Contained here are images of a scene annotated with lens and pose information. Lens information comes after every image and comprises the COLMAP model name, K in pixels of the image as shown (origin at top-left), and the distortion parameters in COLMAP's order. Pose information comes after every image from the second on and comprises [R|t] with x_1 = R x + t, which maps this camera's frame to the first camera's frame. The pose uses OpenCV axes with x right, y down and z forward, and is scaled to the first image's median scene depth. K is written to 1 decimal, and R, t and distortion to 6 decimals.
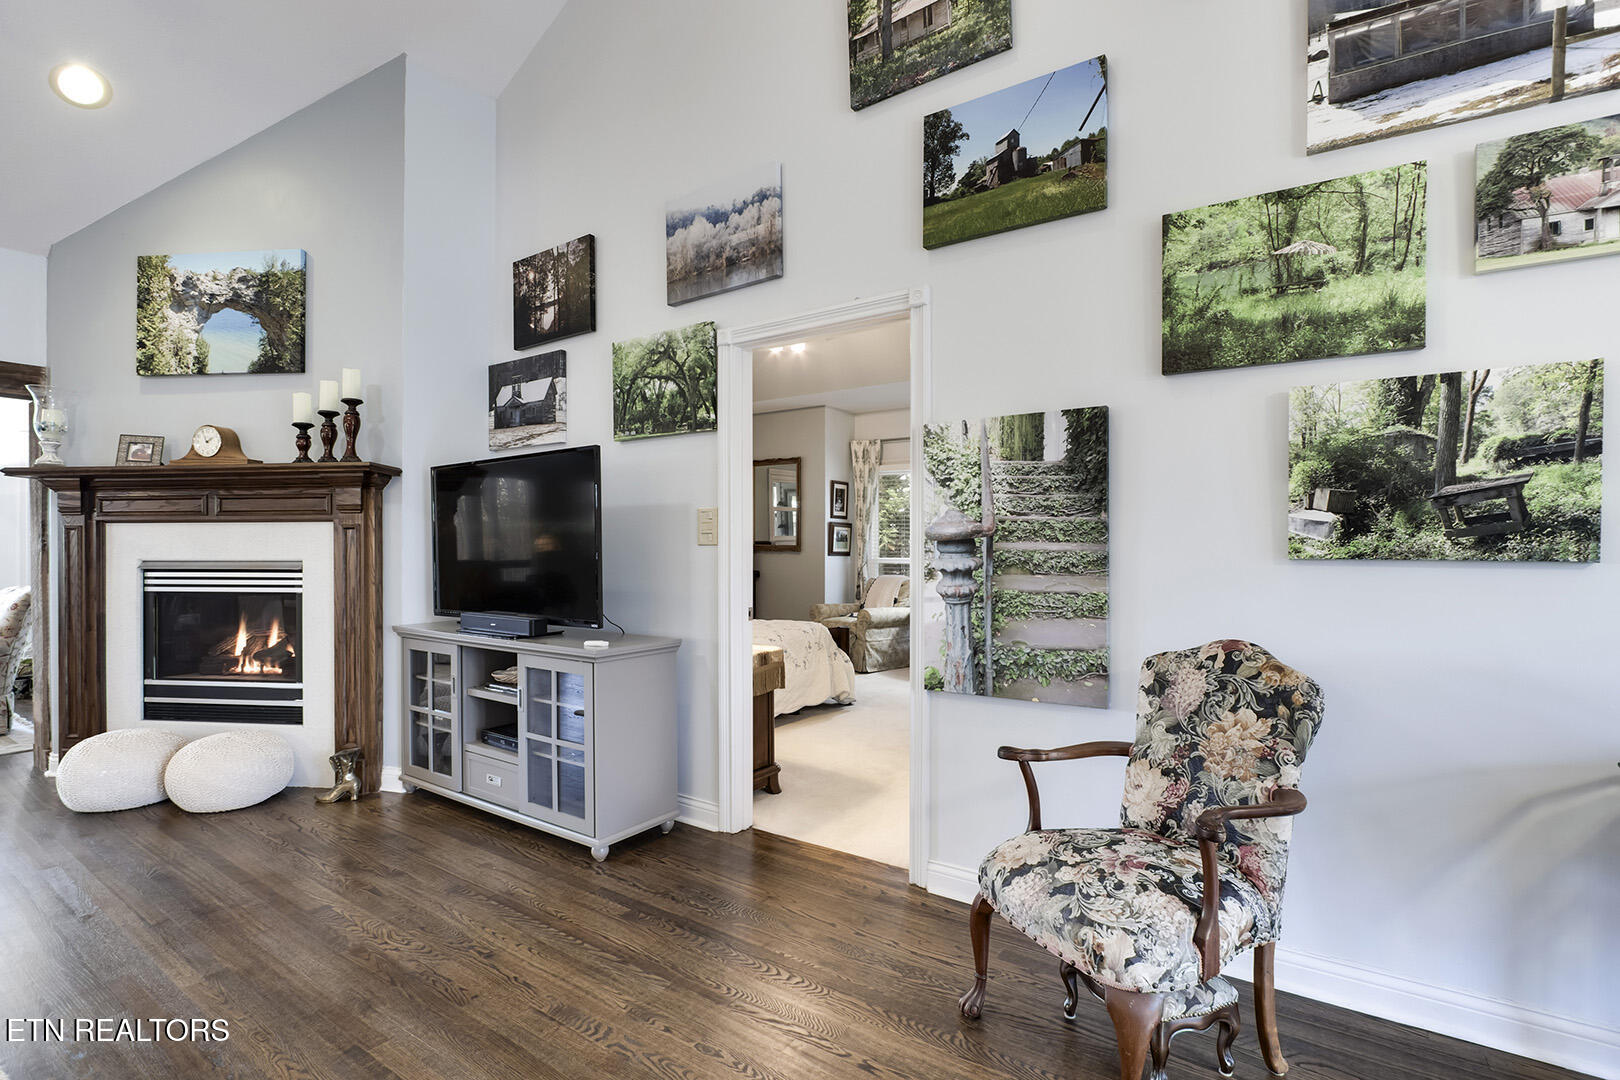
lens RADIAL K [[754.8, 0, 815.9], [0, 754.8, 551.7], [0, 0, 1]] dist [-0.022816, 0.001844]
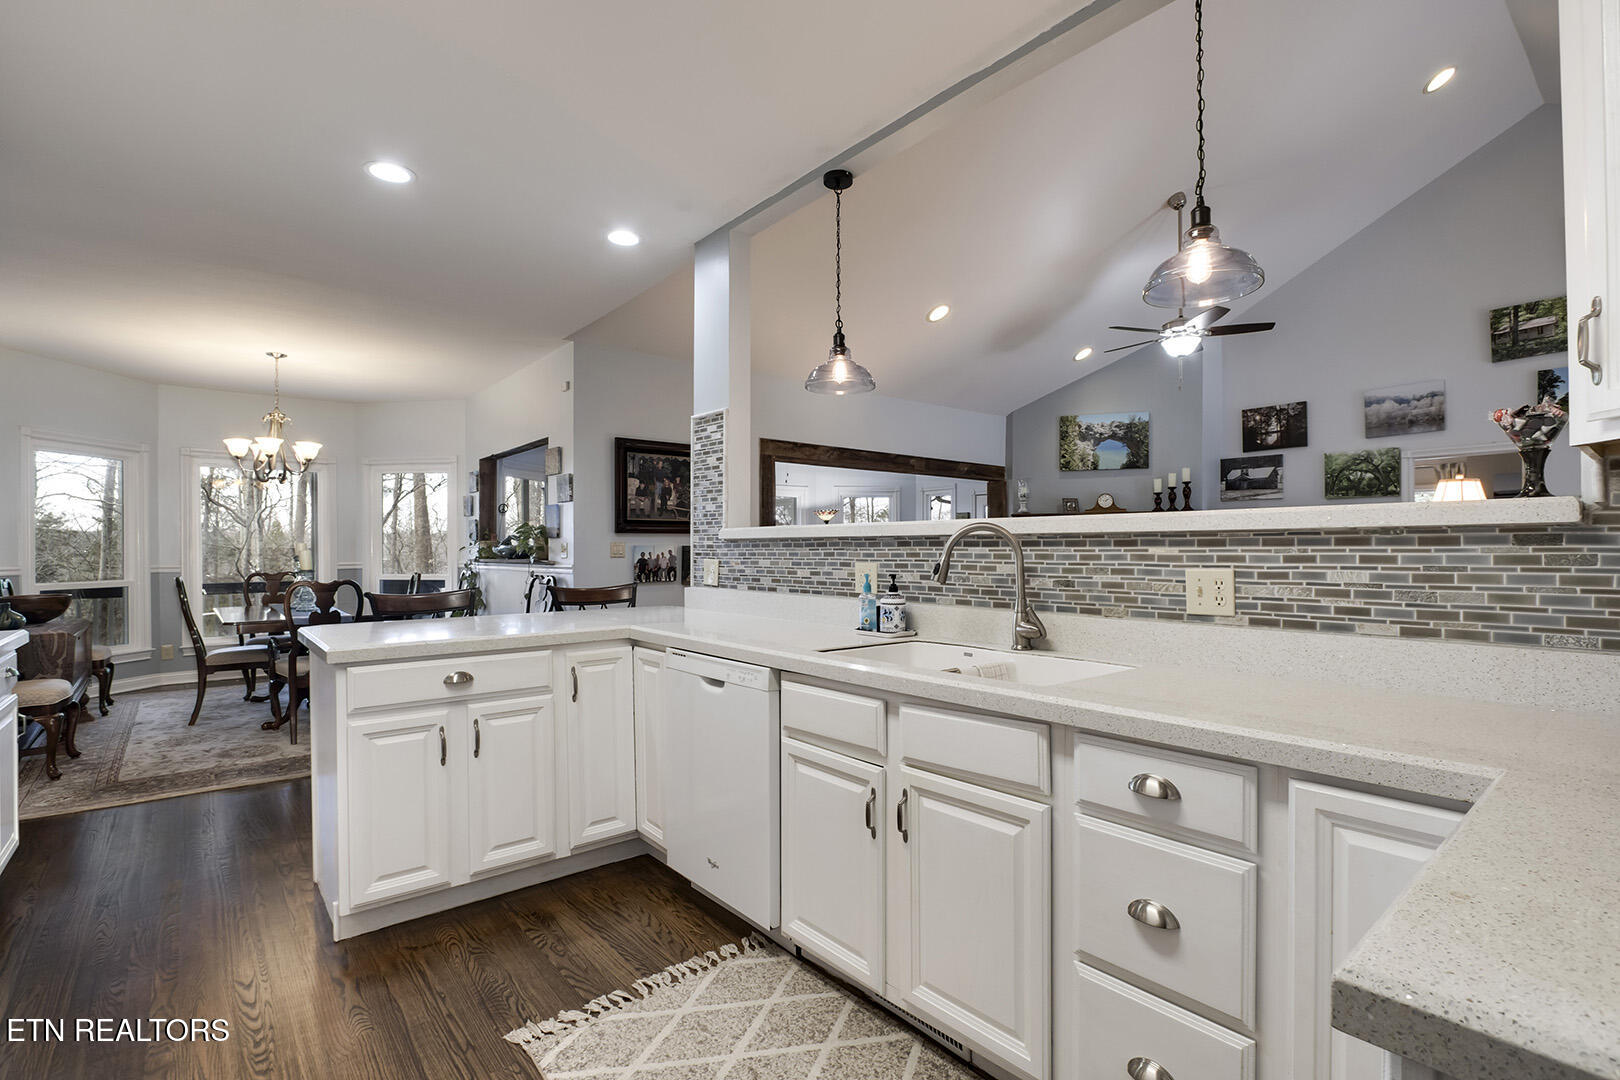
lens RADIAL K [[754.8, 0, 810.9], [0, 754.8, 550.6], [0, 0, 1]] dist [-0.022816, 0.001844]
pose [[0.961837, -0.002155, -0.273614, -1.236304], [0.000195, 0.999974, -0.007190, 0.018773], [0.273622, 0.006863, 0.961813, -1.641063]]
